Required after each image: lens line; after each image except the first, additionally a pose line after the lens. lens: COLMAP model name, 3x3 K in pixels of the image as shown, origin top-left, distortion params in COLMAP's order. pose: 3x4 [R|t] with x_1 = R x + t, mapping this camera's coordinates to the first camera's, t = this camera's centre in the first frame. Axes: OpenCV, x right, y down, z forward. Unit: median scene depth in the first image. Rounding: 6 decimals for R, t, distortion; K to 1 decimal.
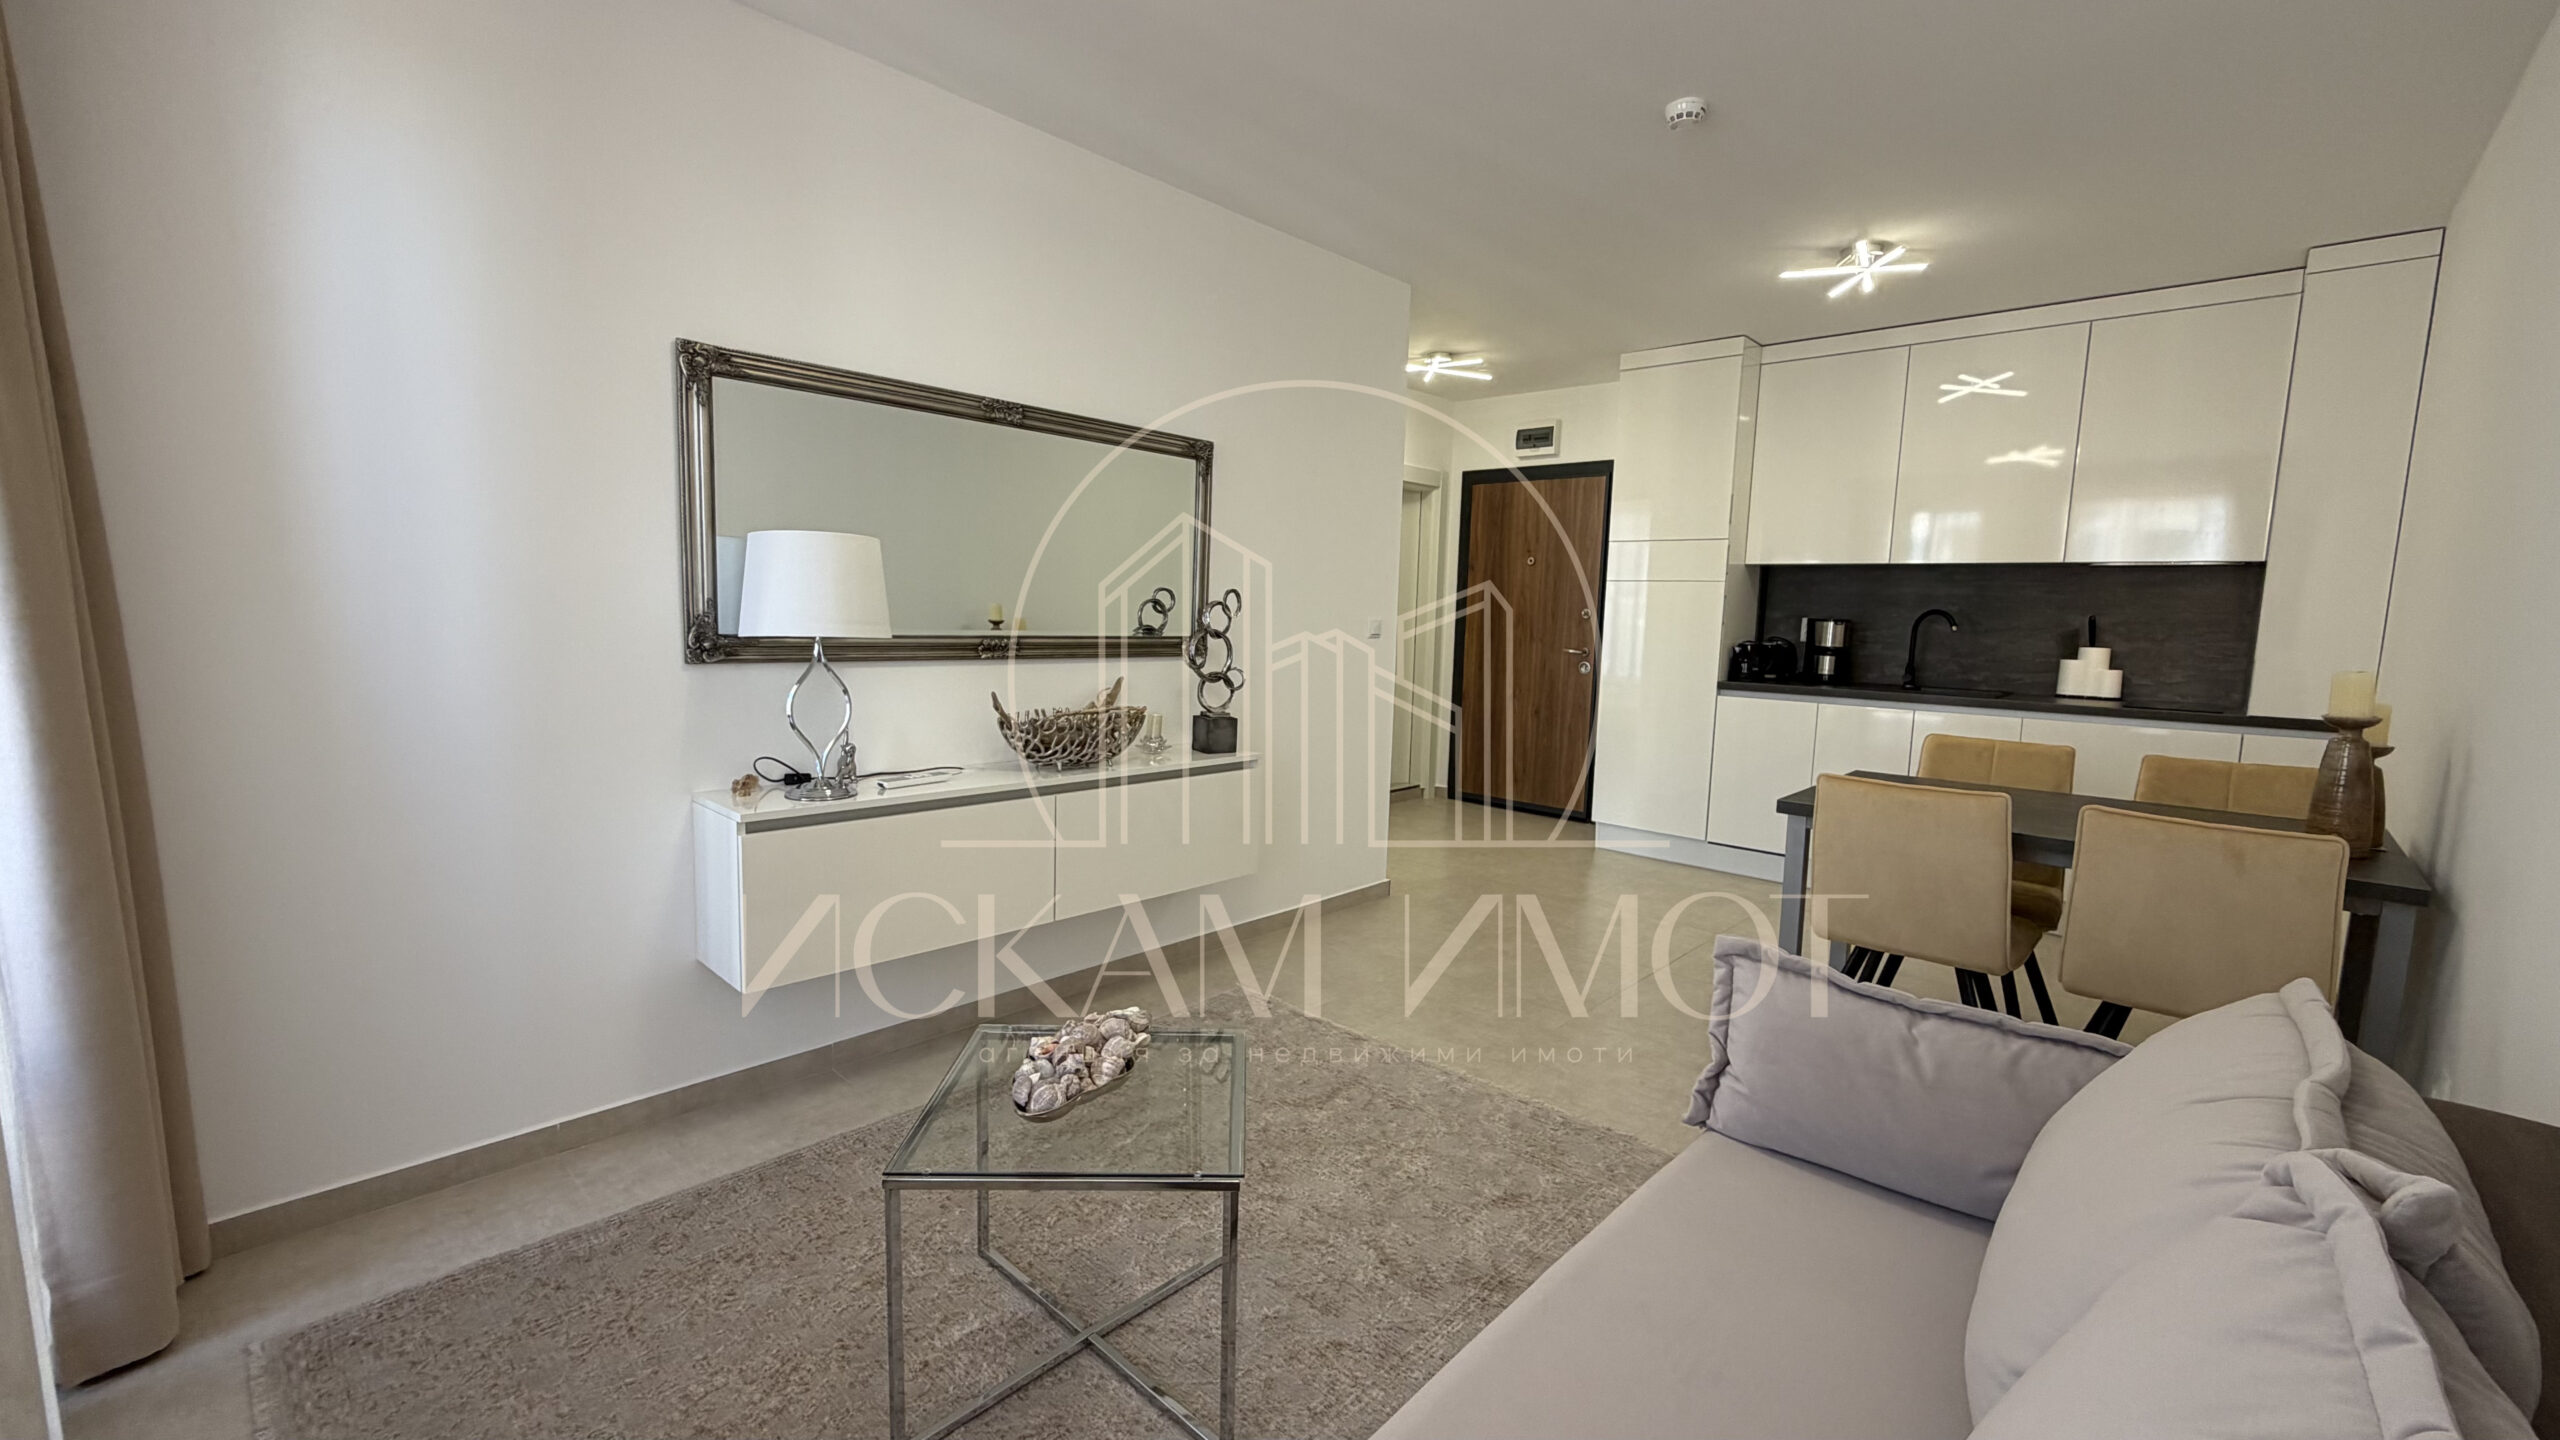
lens RADIAL K [[1020.3, 0, 1277.2], [0, 1020.3, 719.2], [0, 0, 1]] dist [0.001011, 0.000179]
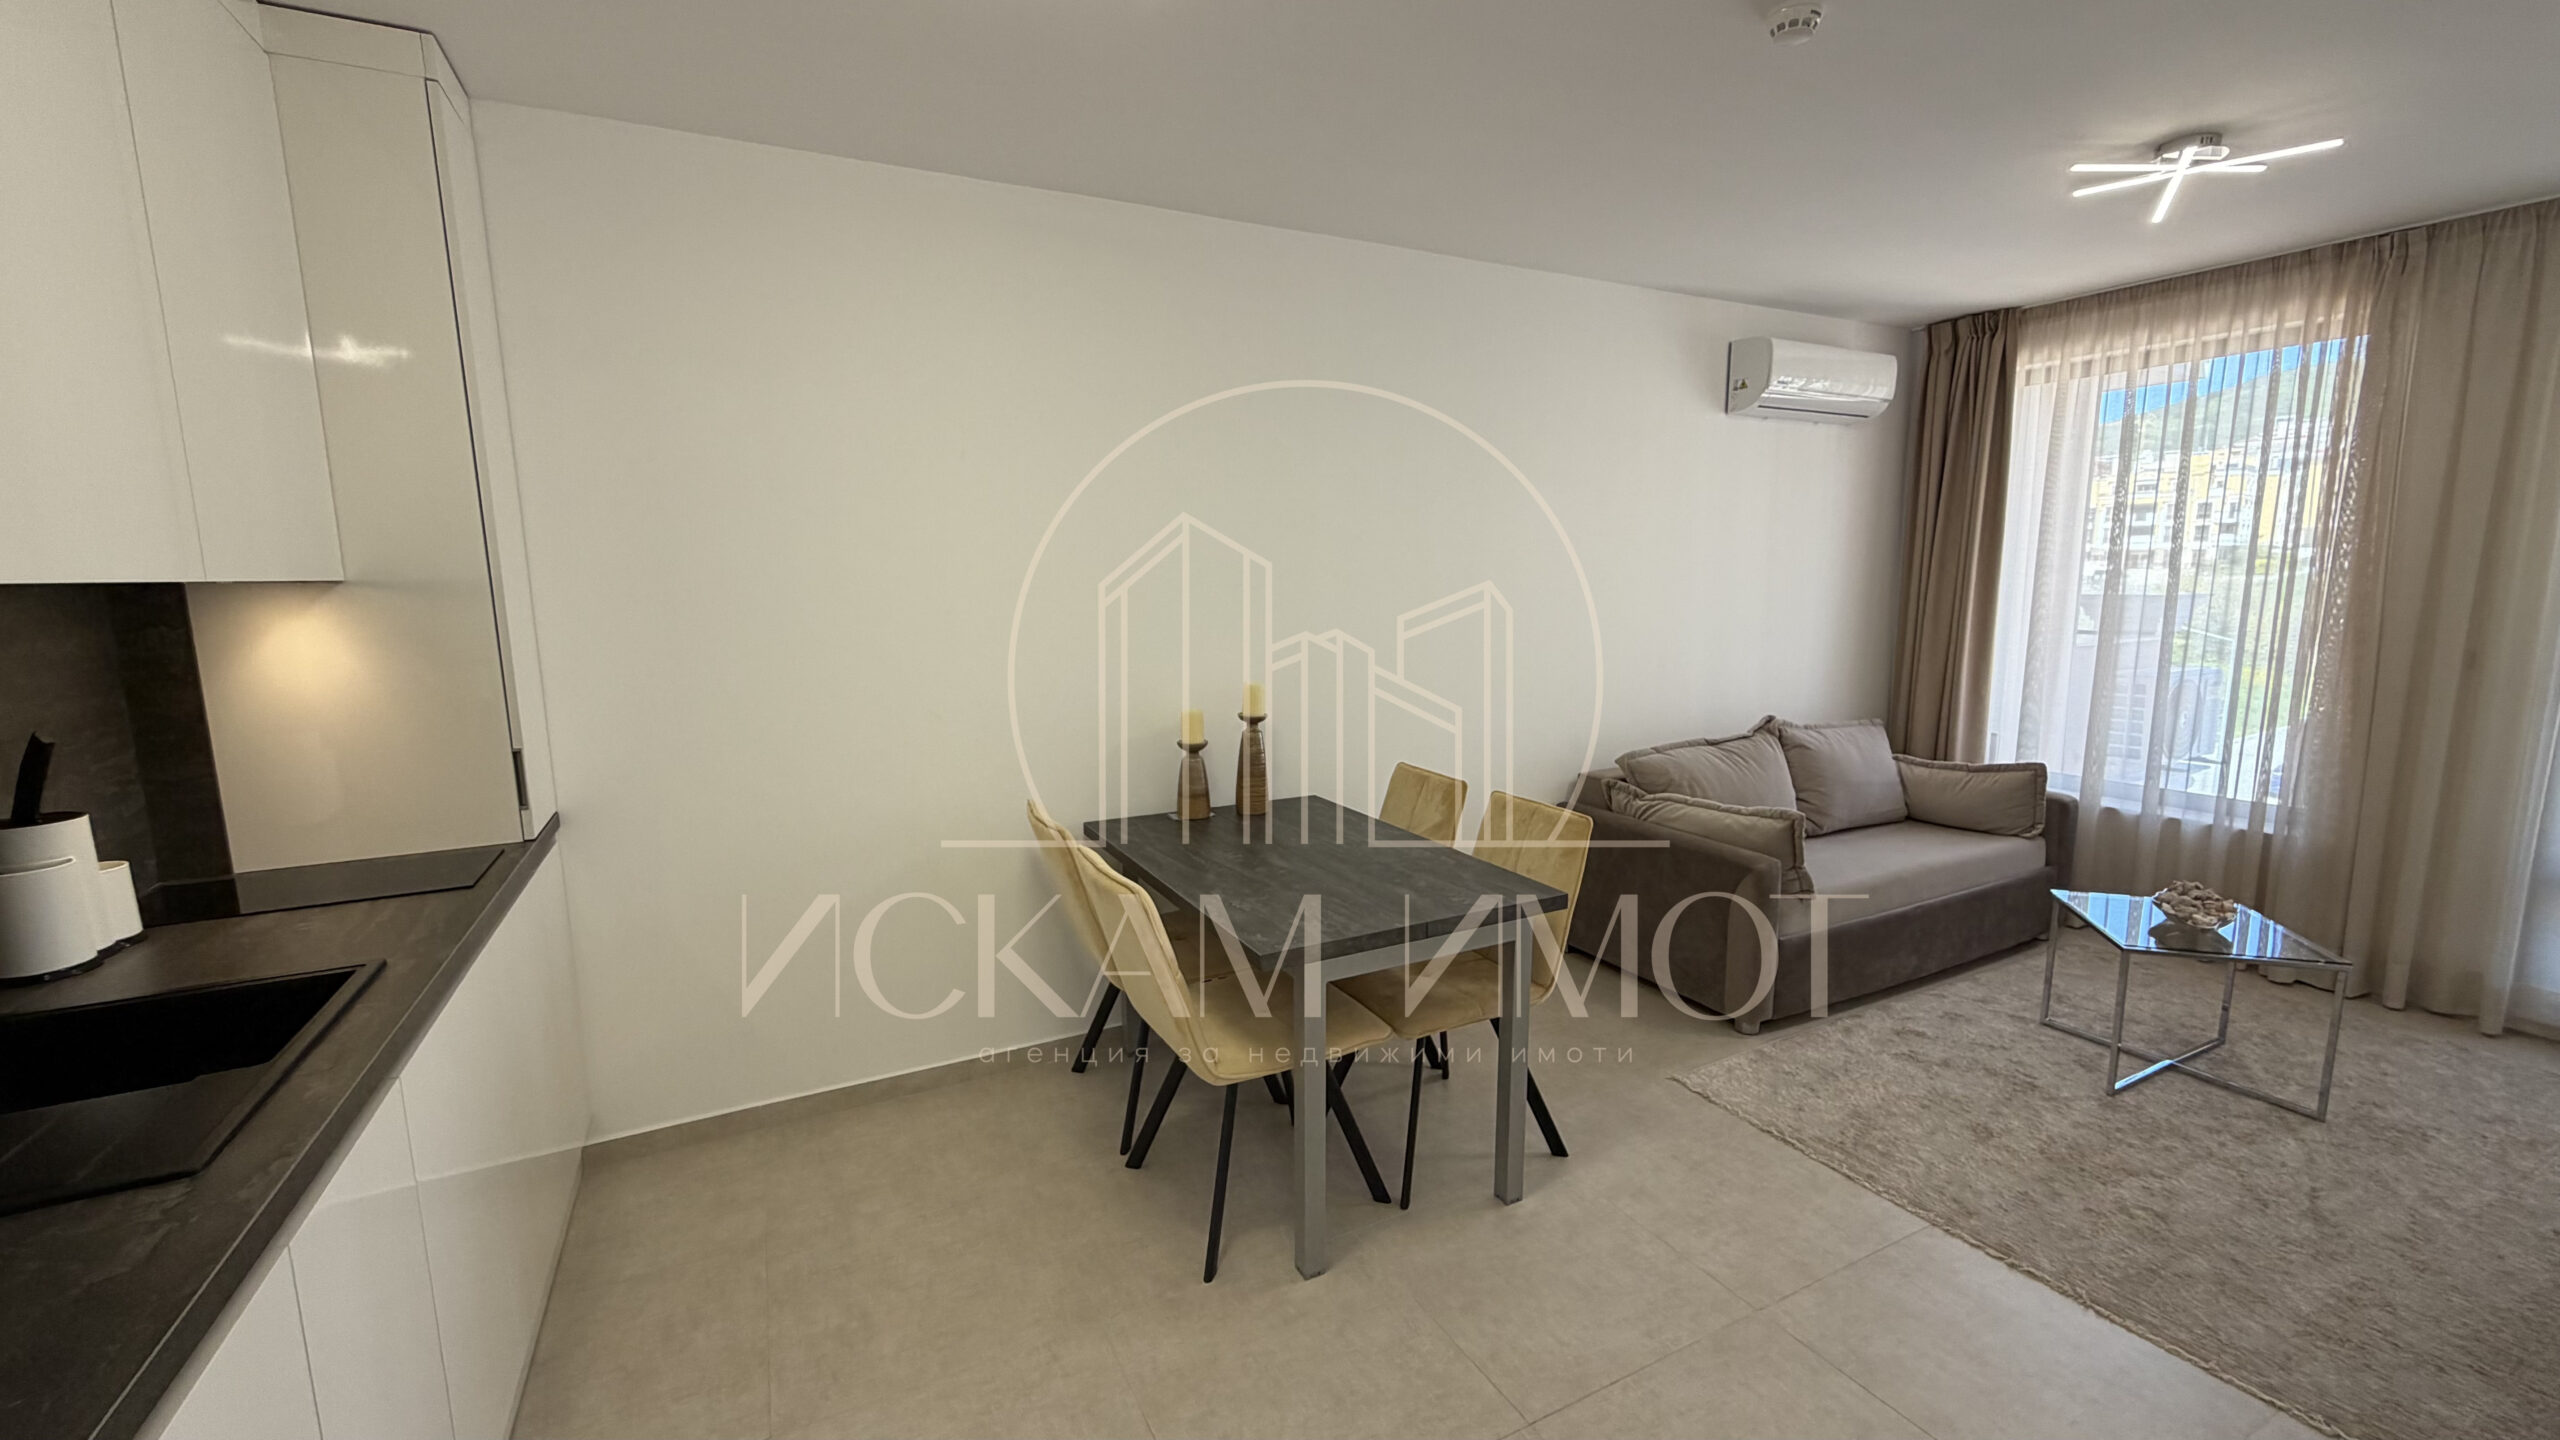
lens RADIAL K [[1017.2, 0, 1274.5], [0, 1017.2, 725.6], [0, 0, 1]] dist [-0.000290, 0.000014]
pose [[-0.943931, -0.065349, 0.323612, 0.291474], [0.022182, 0.965445, 0.259661, -0.181704], [-0.329398, 0.252280, -0.909864, 1.163371]]
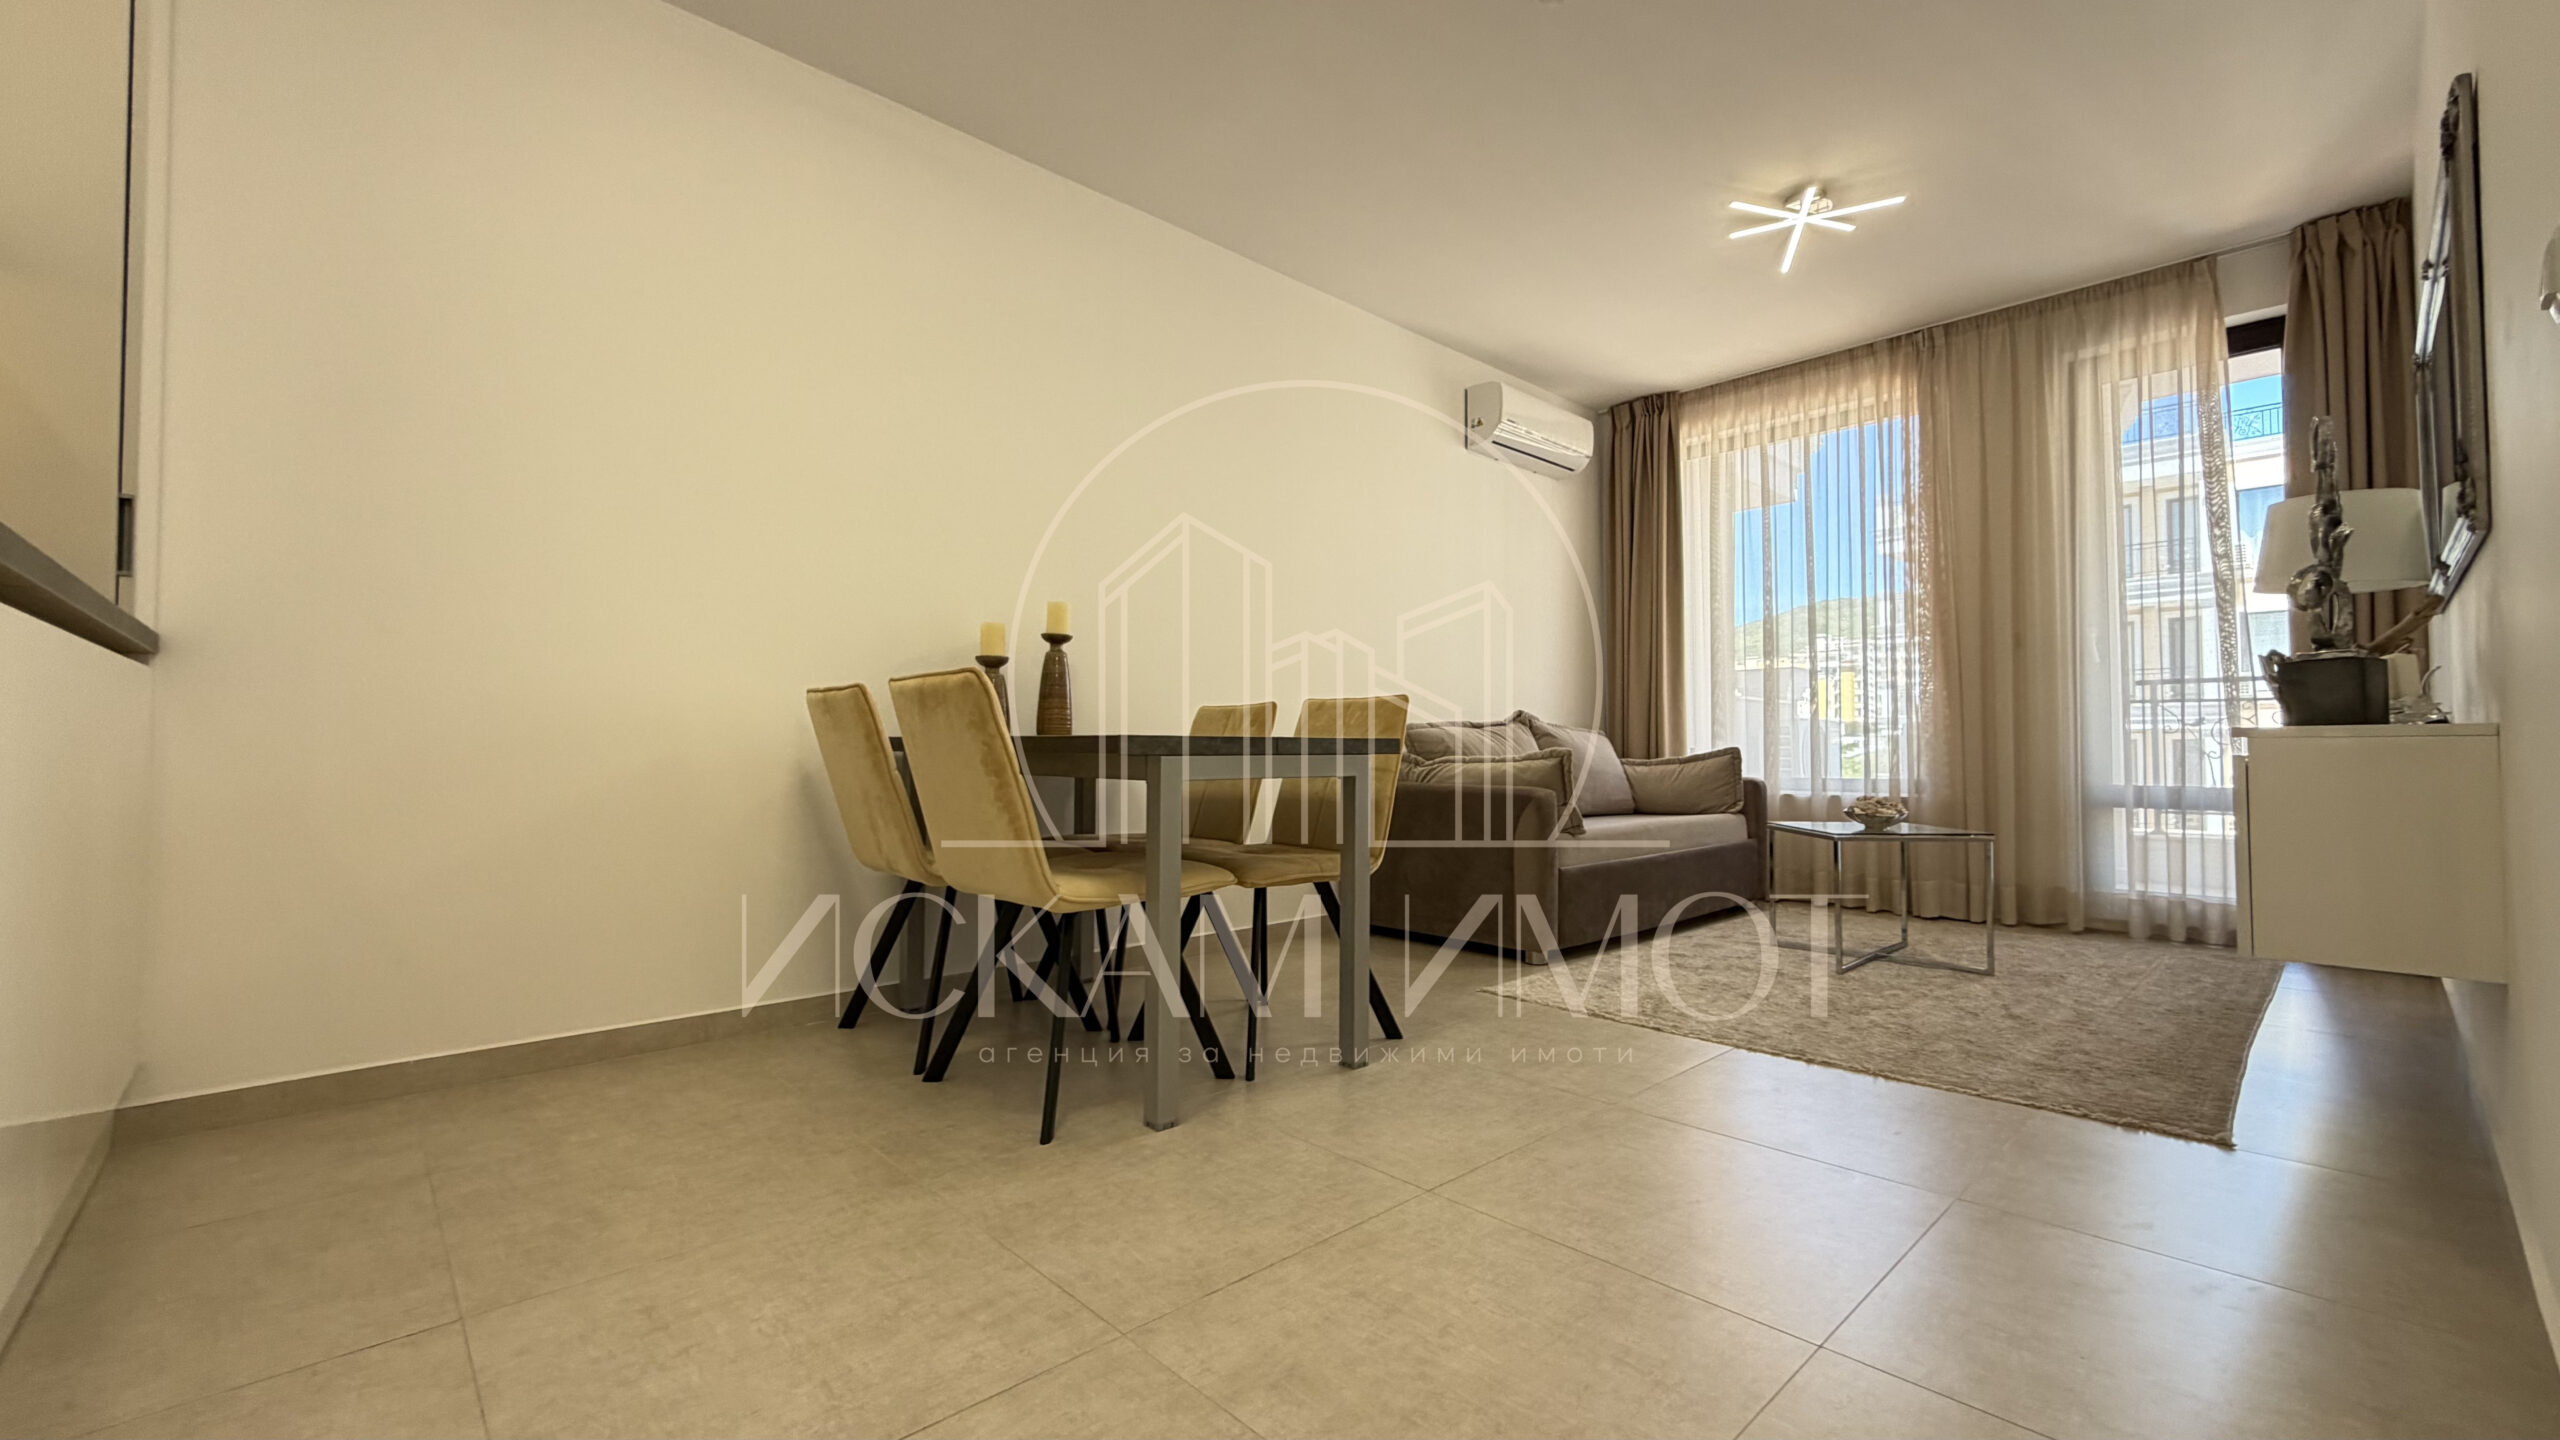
lens RADIAL K [[1020.3, 0, 1277.2], [0, 1020.3, 719.2], [0, 0, 1]] dist [0.001011, 0.000179]
pose [[-0.997839, -0.026074, 0.060307, 0.346840], [-0.020997, 0.996301, 0.083332, -0.006651], [-0.062257, 0.081886, -0.994695, 1.196399]]
